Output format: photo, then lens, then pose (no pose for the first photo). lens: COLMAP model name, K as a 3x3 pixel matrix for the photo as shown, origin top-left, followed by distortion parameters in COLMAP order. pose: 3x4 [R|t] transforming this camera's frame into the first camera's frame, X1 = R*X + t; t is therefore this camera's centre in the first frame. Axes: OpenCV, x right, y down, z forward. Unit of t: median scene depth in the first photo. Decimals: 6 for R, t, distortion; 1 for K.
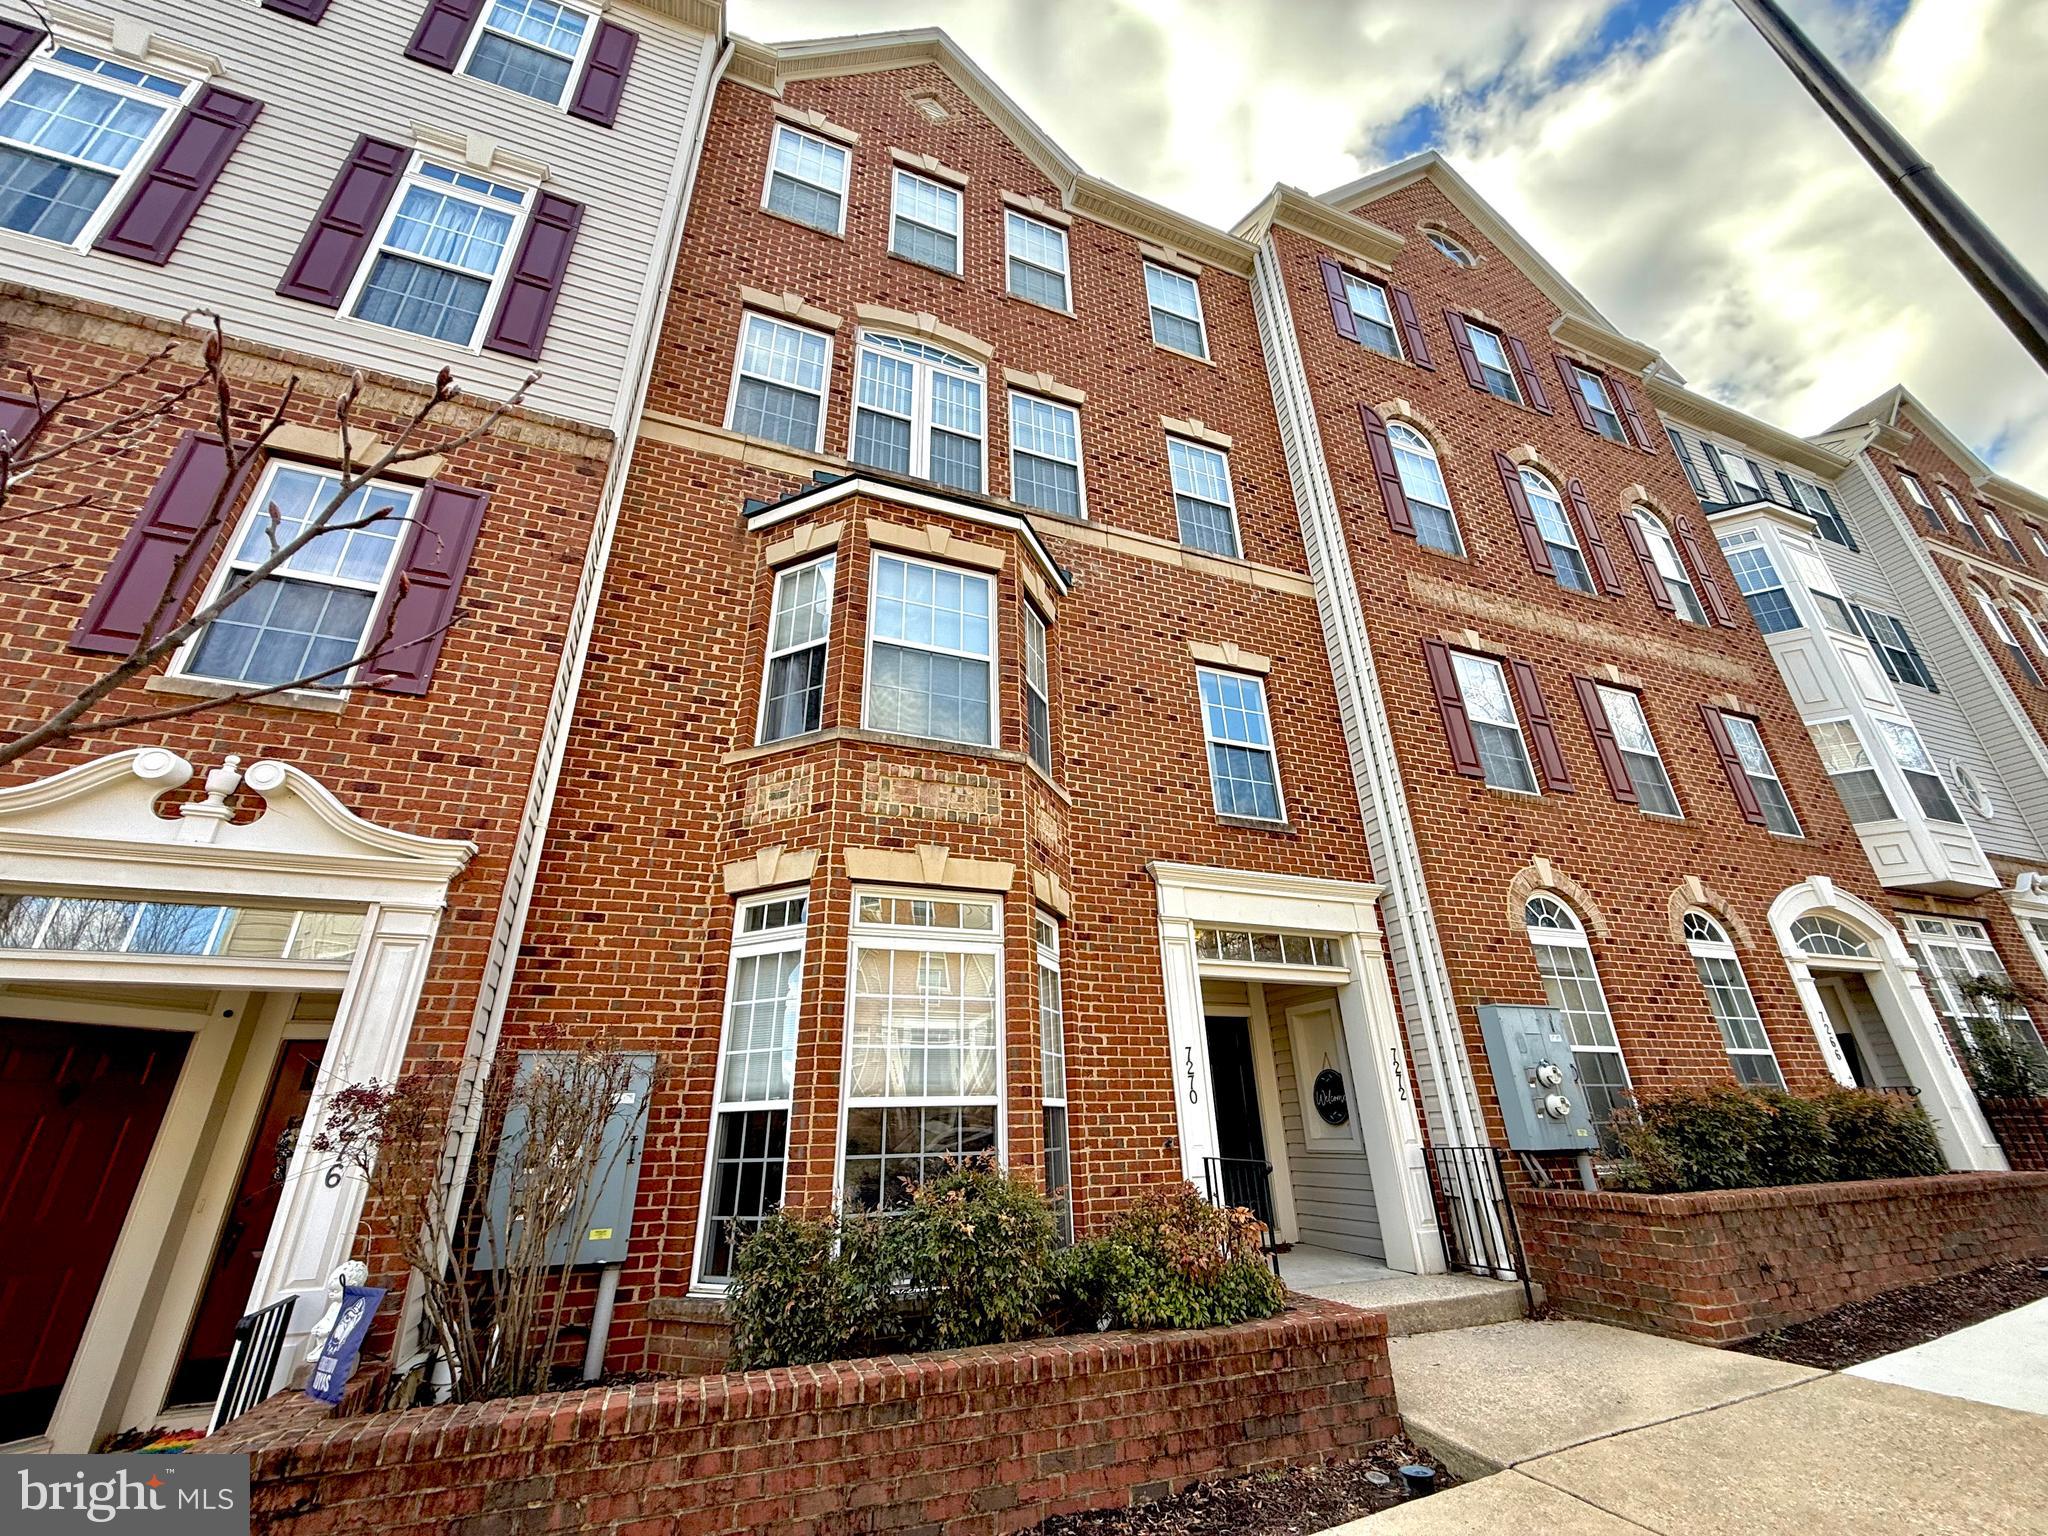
lens RADIAL K [[816.5, 0, 1015.7], [0, 816.5, 768.2], [0, 0, 1]] dist [0.000025, 0.000106]
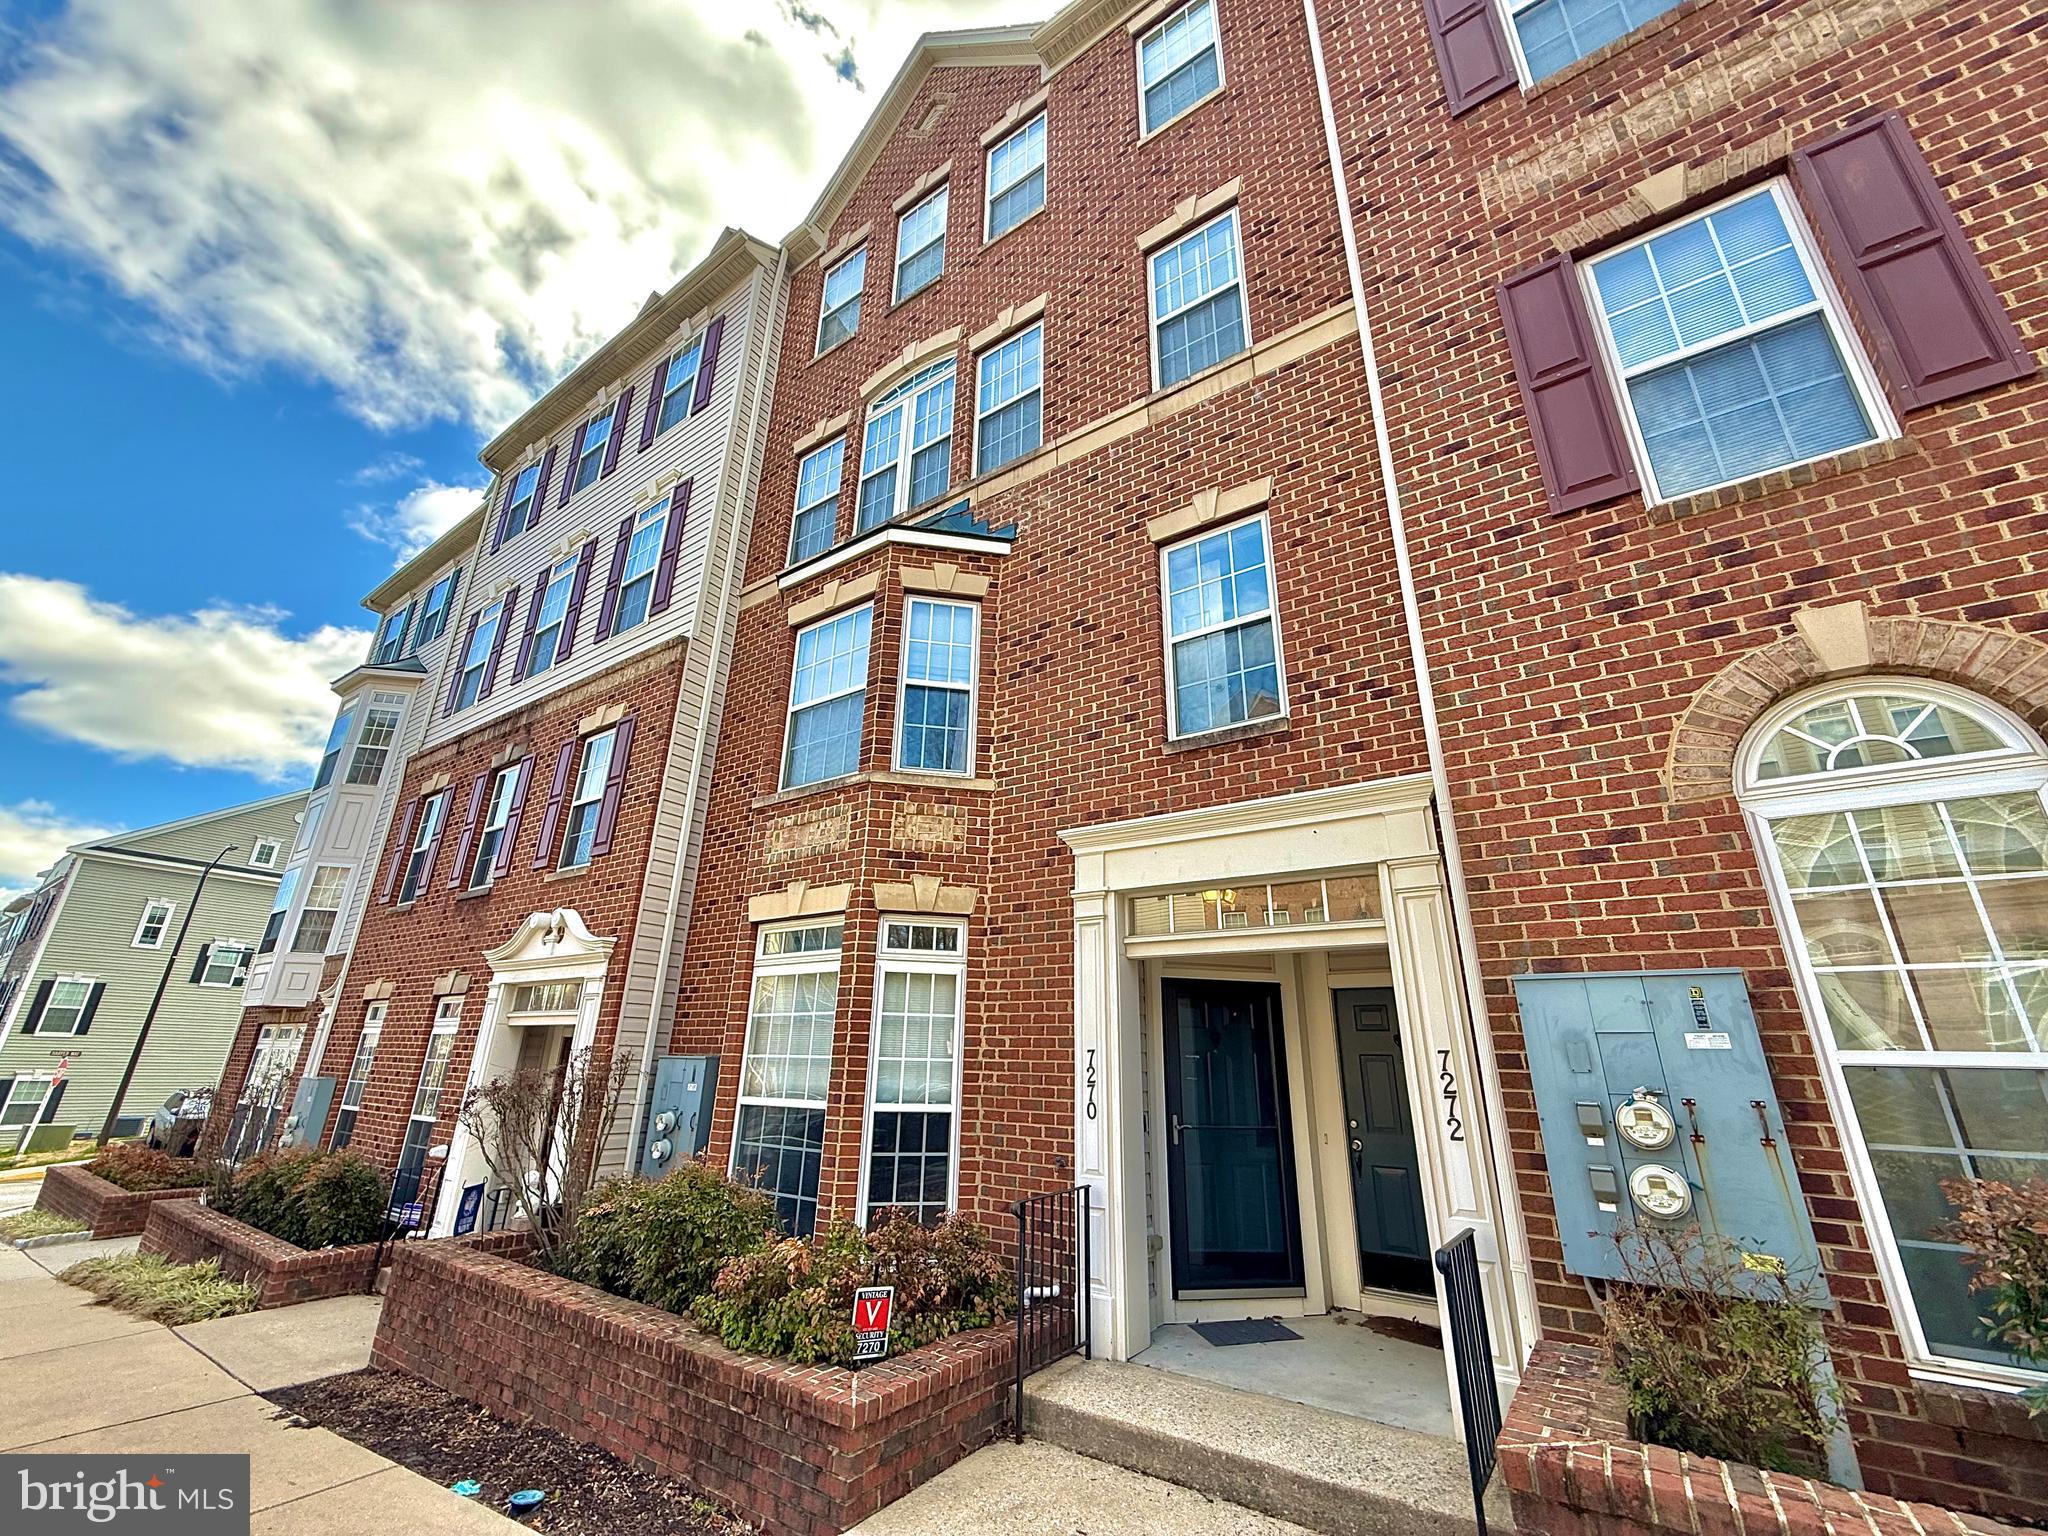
lens RADIAL K [[816.5, 0, 1015.7], [0, 816.5, 768.2], [0, 0, 1]] dist [0.000025, 0.000106]
pose [[0.556039, -0.251462, -0.792205, 0.817219], [0.308336, 0.947531, -0.084348, 0.107338], [0.771848, -0.197365, 0.604398, 0.454703]]
